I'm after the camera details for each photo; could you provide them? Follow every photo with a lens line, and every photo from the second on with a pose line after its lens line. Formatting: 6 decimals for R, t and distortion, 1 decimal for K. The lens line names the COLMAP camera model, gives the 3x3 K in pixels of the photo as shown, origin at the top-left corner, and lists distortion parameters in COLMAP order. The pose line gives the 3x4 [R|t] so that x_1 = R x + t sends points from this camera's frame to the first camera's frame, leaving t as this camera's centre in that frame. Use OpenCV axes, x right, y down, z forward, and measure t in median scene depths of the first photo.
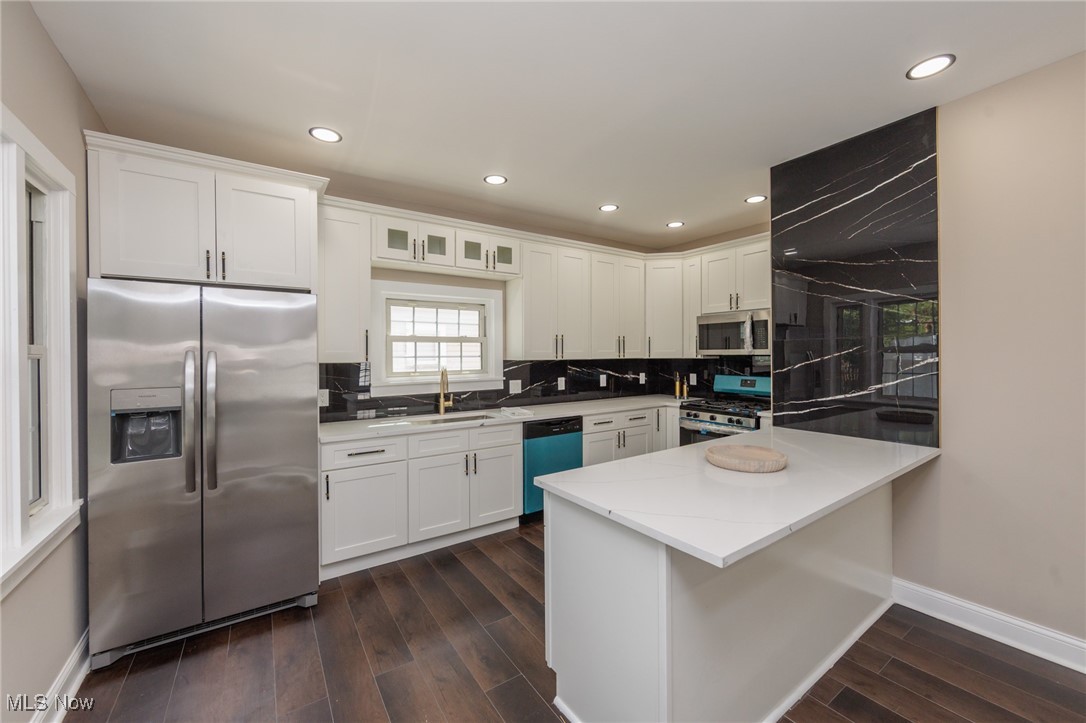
lens RADIAL K [[424.0, 0, 545.0], [0, 424.0, 356.5], [0, 0, 1]] dist [-0.000158, -0.001288]
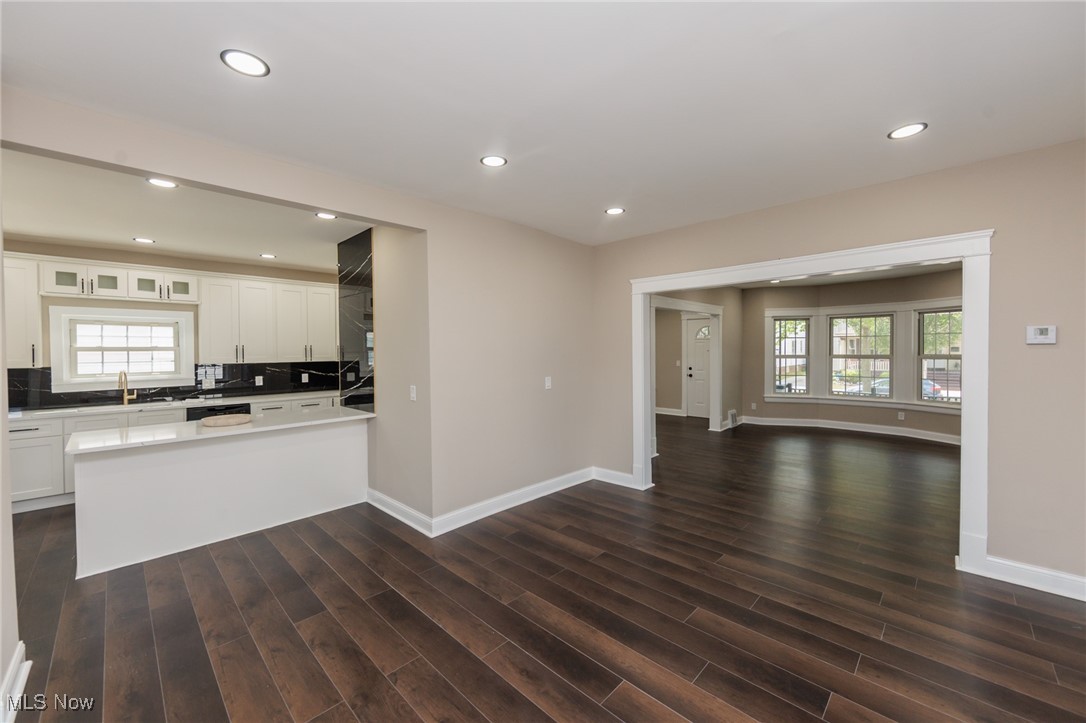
lens RADIAL K [[424.0, 0, 549.6], [0, 424.0, 353.8], [0, 0, 1]] dist [-0.000158, -0.001288]
pose [[0.979168, -0.002603, 0.203037, 0.787228], [0.002491, 0.999997, 0.000807, -0.023428], [-0.203038, -0.000285, 0.979171, -0.579418]]
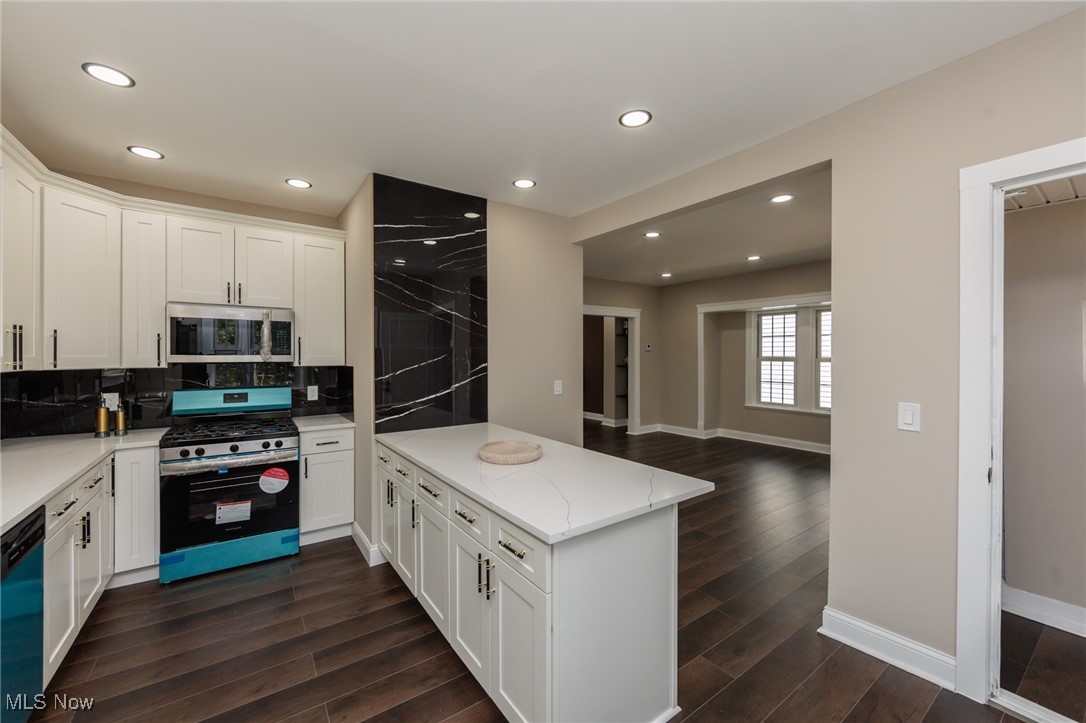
lens RADIAL K [[424.0, 0, 542.2], [0, 424.0, 356.7], [0, 0, 1]] dist [-0.000158, -0.001288]
pose [[-0.015438, 0.004333, 0.999871, -0.369580], [0.005751, 0.999974, -0.004245, -0.008027], [-0.999864, 0.005685, -0.015462, 0.501248]]
